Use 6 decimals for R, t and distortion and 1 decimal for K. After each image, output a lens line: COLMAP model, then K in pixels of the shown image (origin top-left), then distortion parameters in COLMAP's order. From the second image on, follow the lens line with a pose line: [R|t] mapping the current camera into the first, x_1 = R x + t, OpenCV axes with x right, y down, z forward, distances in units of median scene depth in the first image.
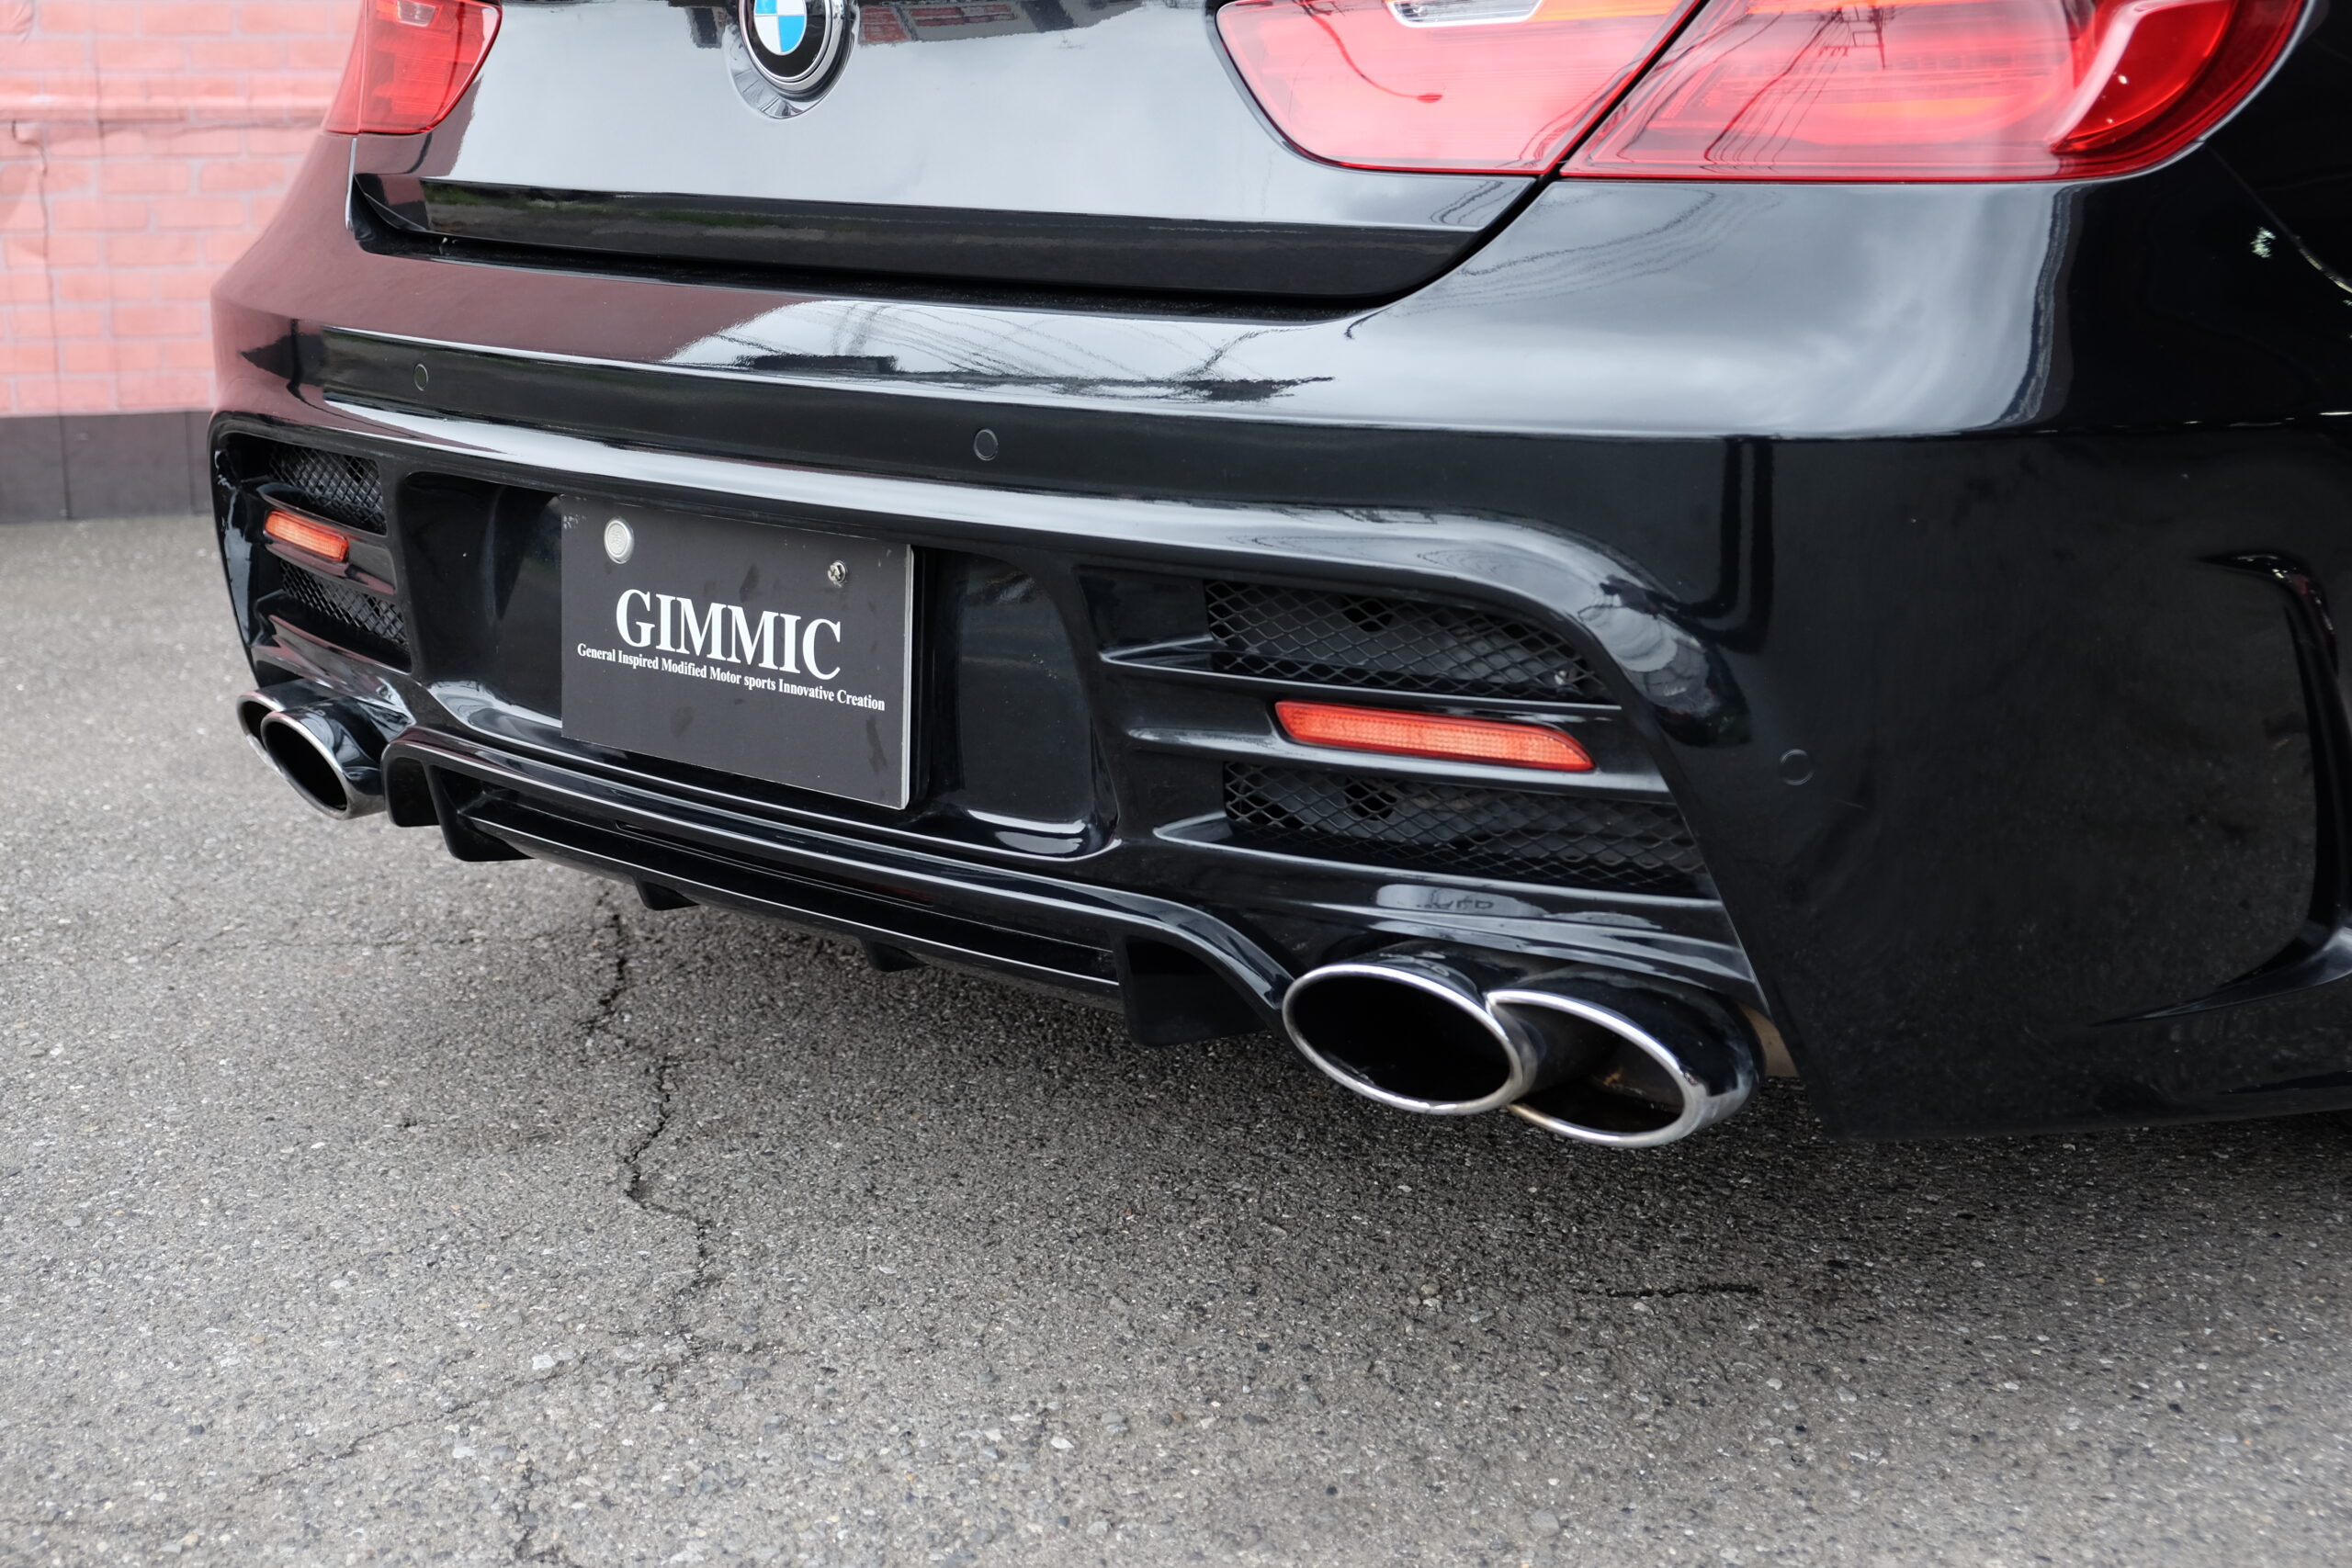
lens RADIAL K [[3272.8, 0, 1173.3], [0, 3272.8, 781.2], [0, 0, 1]] dist [-0.015734, 0.000000]
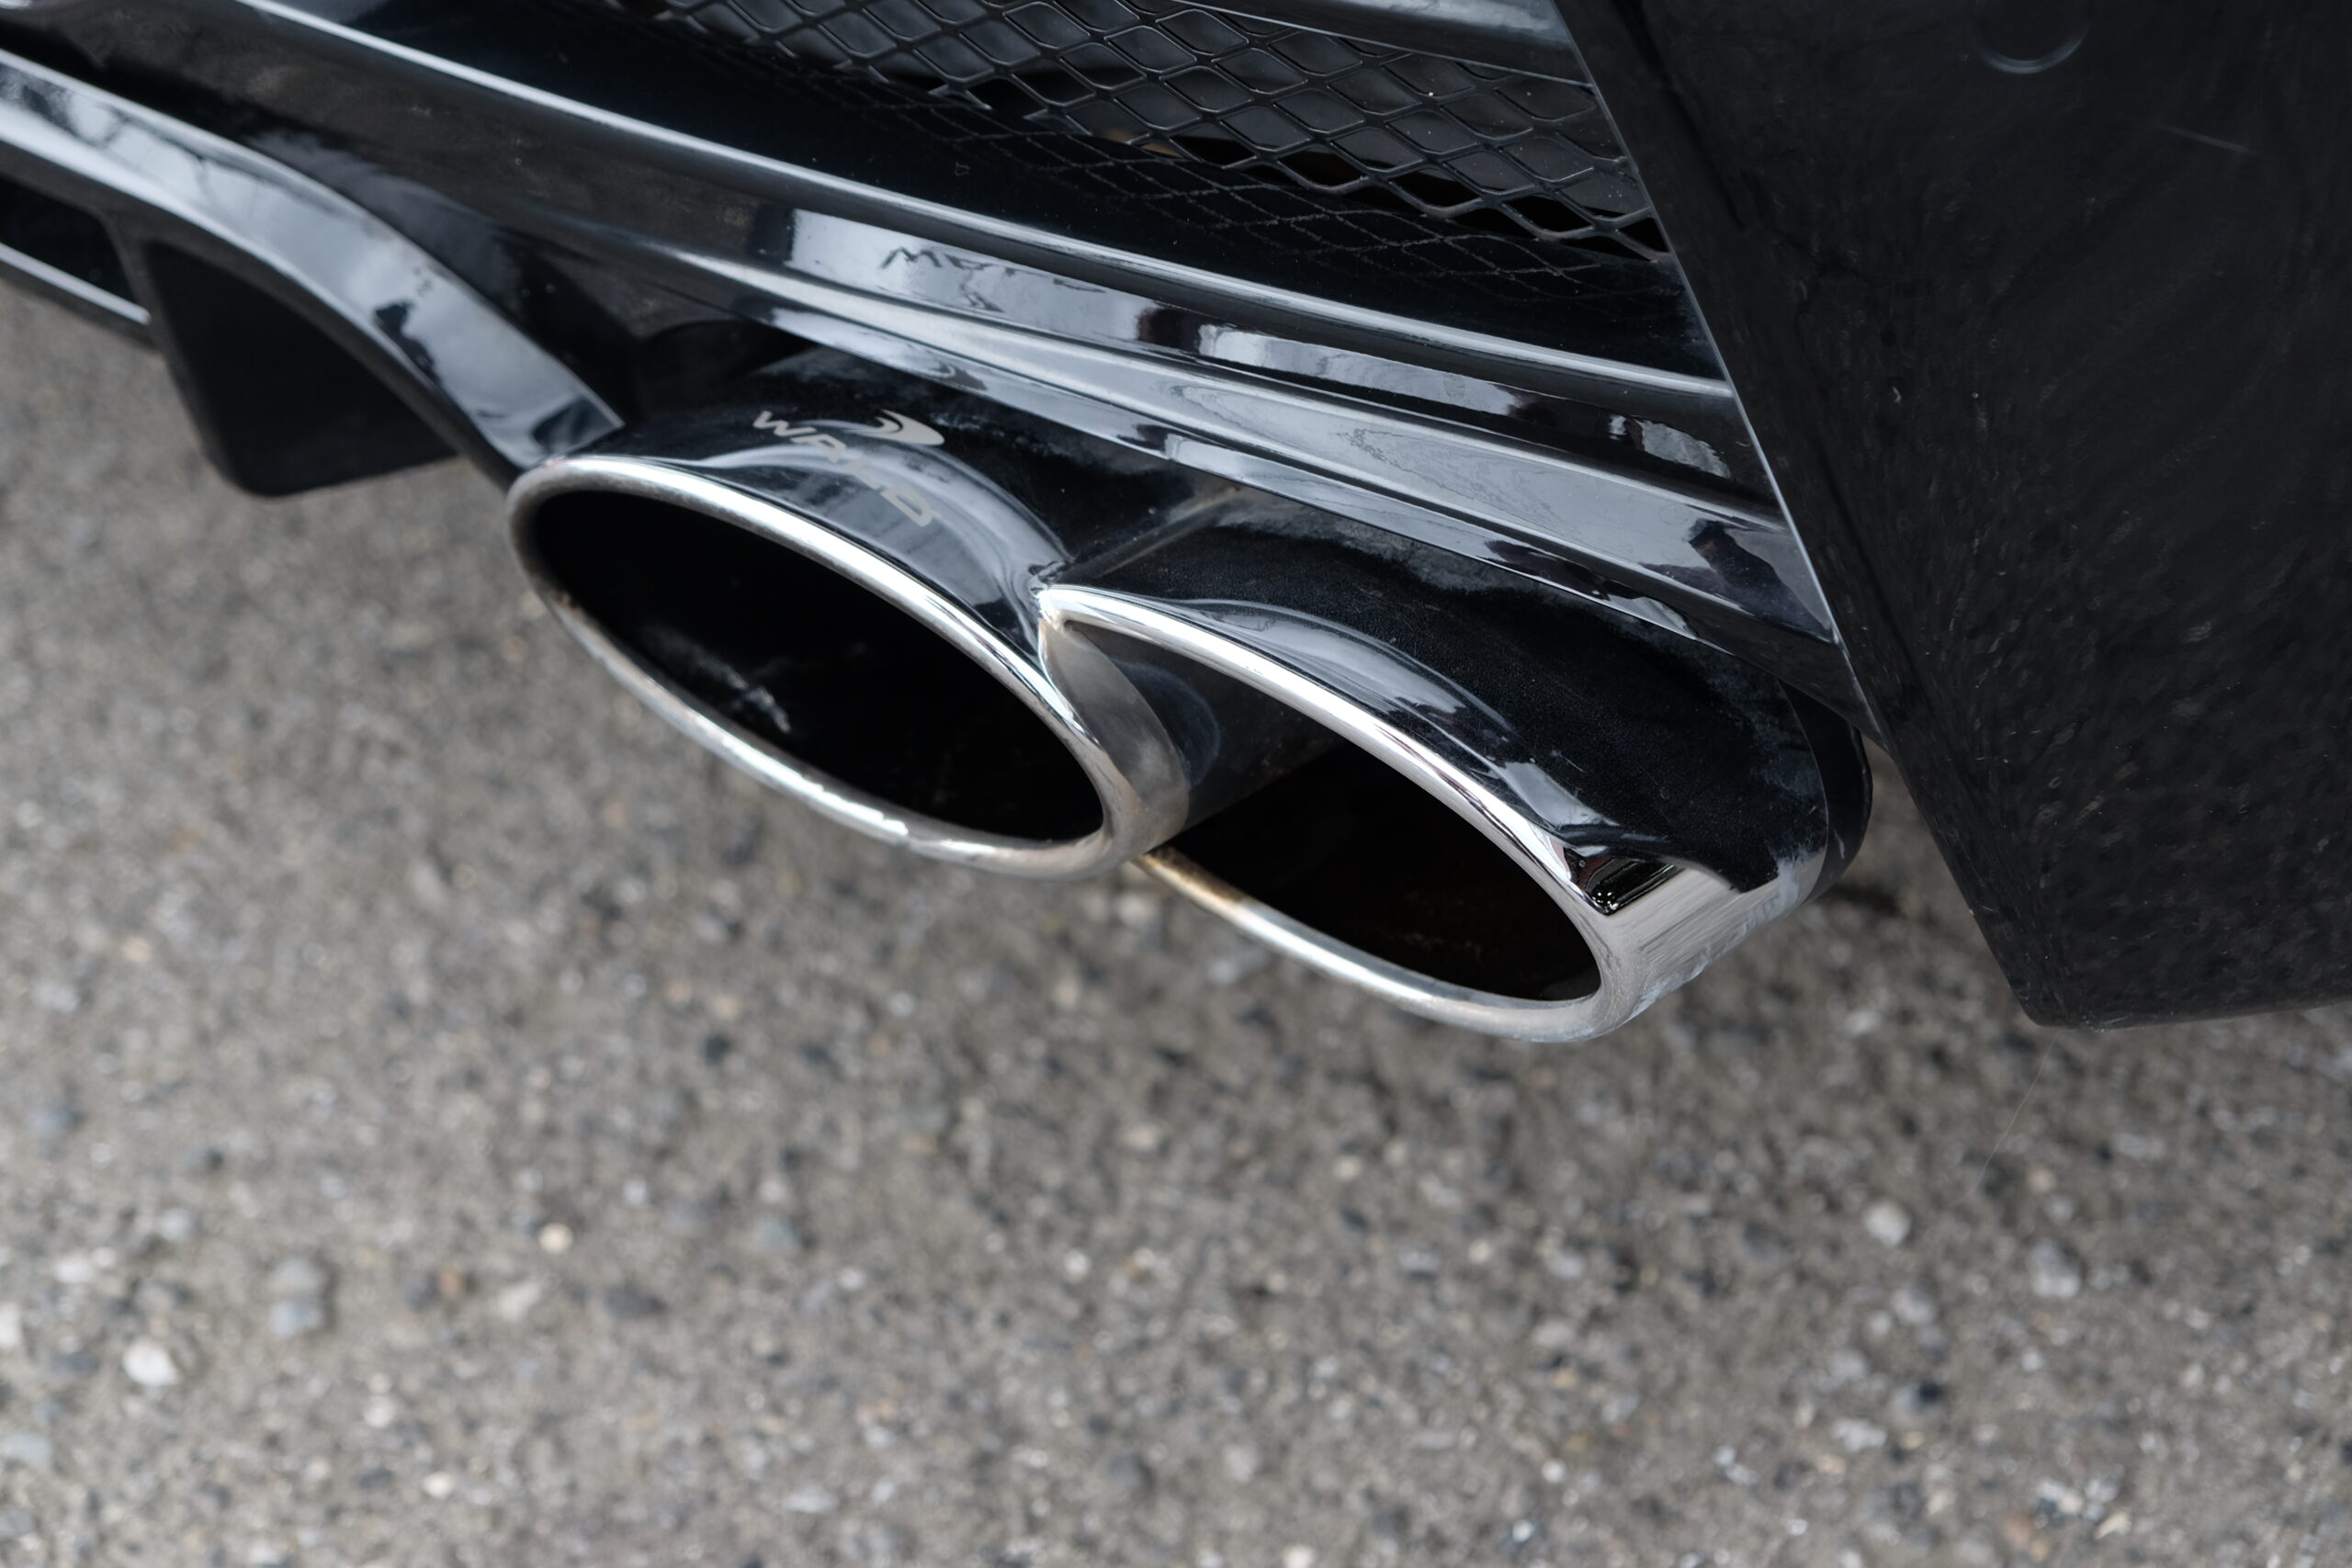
lens RADIAL K [[4039.4, 0, 1232.2], [0, 4039.4, 749.5], [0, 0, 1]] dist [0.015686, 0.000000]
pose [[0.998942, 0.038920, -0.024485, 0.111814], [-0.027401, 0.931486, 0.362743, -0.061431], [0.036926, -0.361688, 0.931567, 0.543060]]
